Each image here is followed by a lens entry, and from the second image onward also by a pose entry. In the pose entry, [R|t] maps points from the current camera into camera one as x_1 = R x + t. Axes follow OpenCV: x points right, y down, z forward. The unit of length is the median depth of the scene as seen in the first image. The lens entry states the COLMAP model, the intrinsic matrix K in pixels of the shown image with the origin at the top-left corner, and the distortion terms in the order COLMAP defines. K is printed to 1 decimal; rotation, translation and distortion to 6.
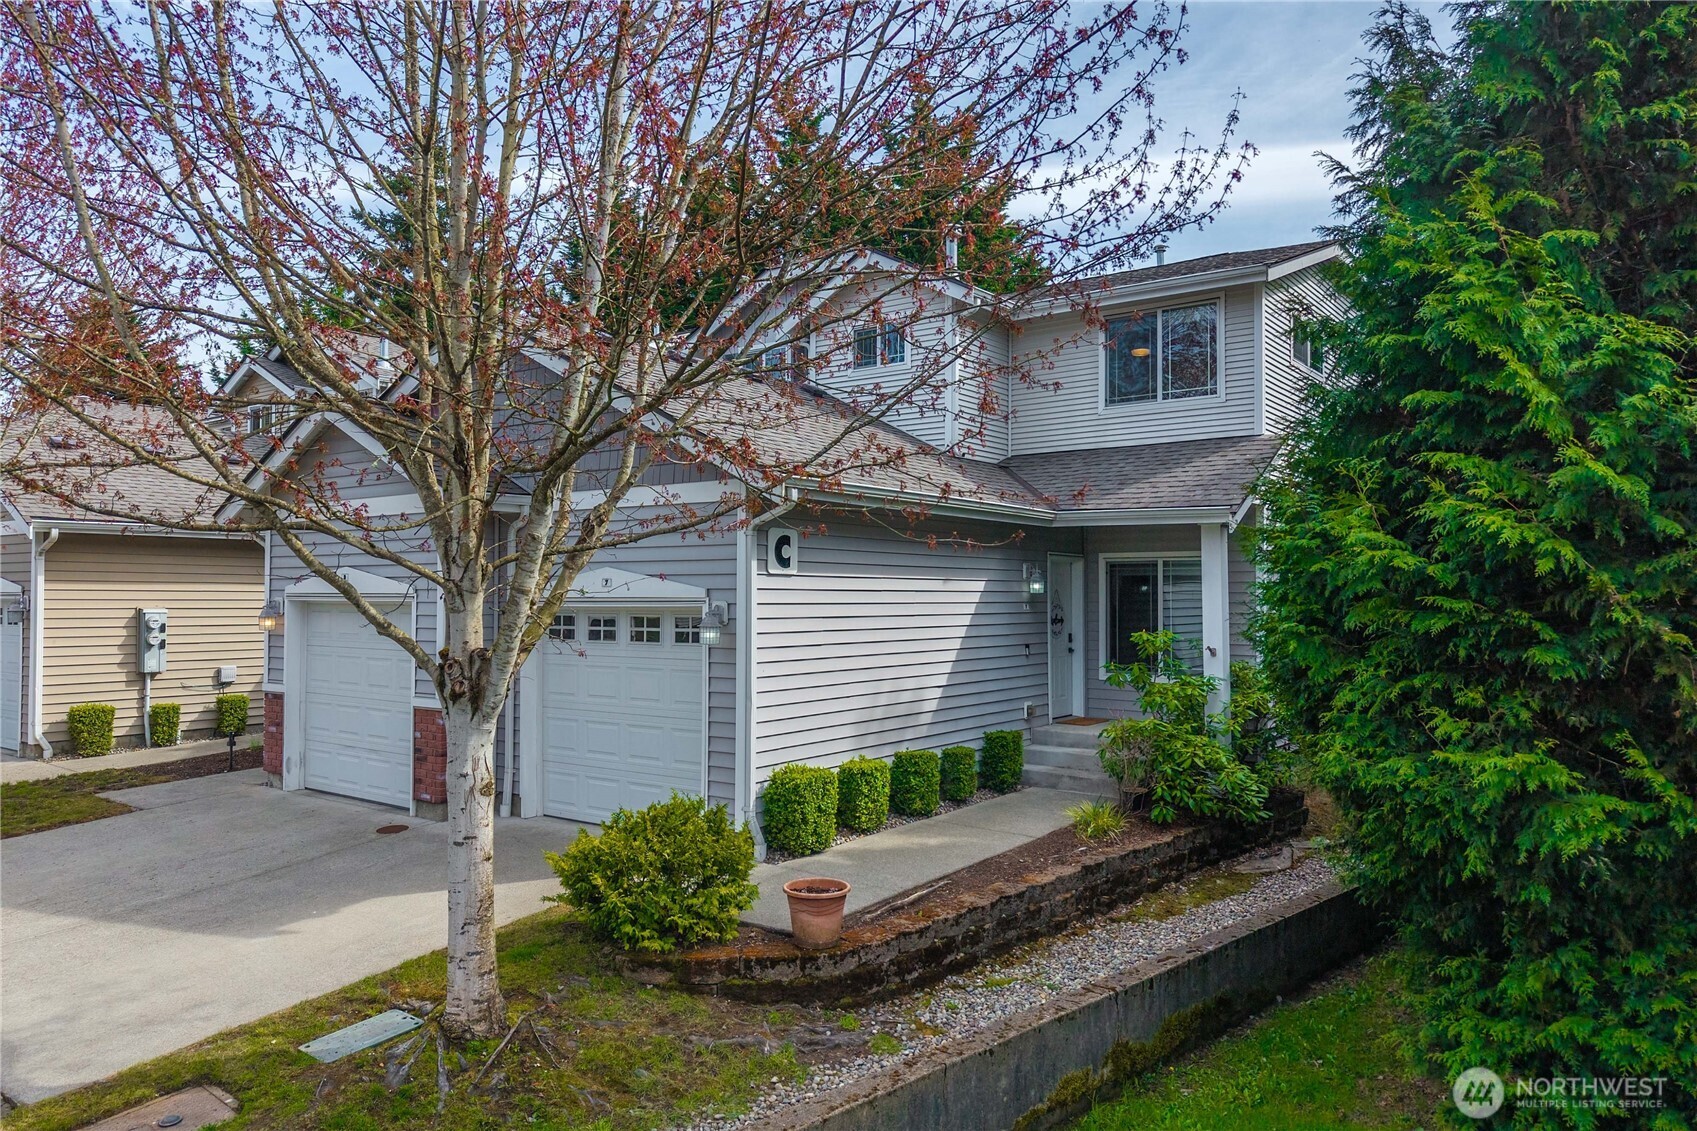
lens RADIAL K [[1160.0, 0, 848.5], [0, 1160.0, 565.5], [0, 0, 1]] dist [-0.023176, -0.001743]
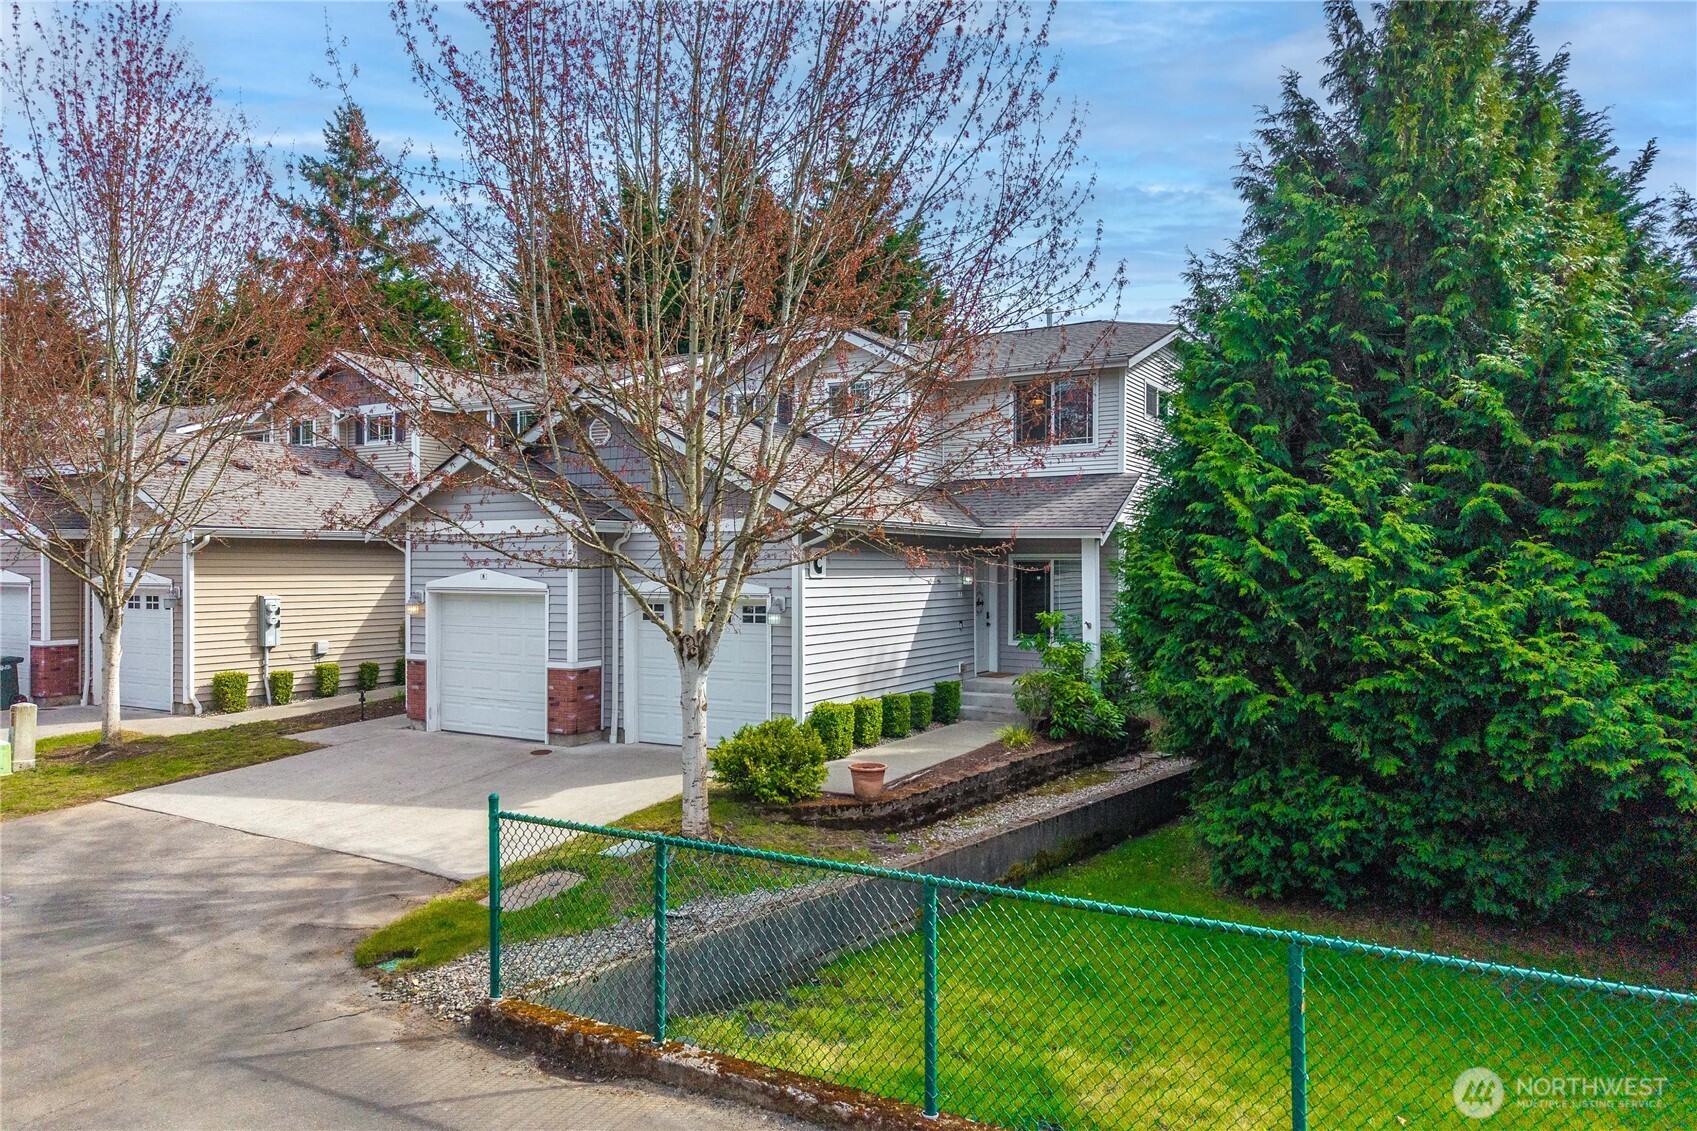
lens RADIAL K [[1160.0, 0, 848.5], [0, 1160.0, 565.5], [0, 0, 1]] dist [-0.023176, -0.001743]
pose [[0.994225, -0.000959, 0.107308, -0.178709], [-0.001927, 0.999639, 0.026785, -0.049365], [-0.107295, -0.026837, 0.993865, -0.519507]]
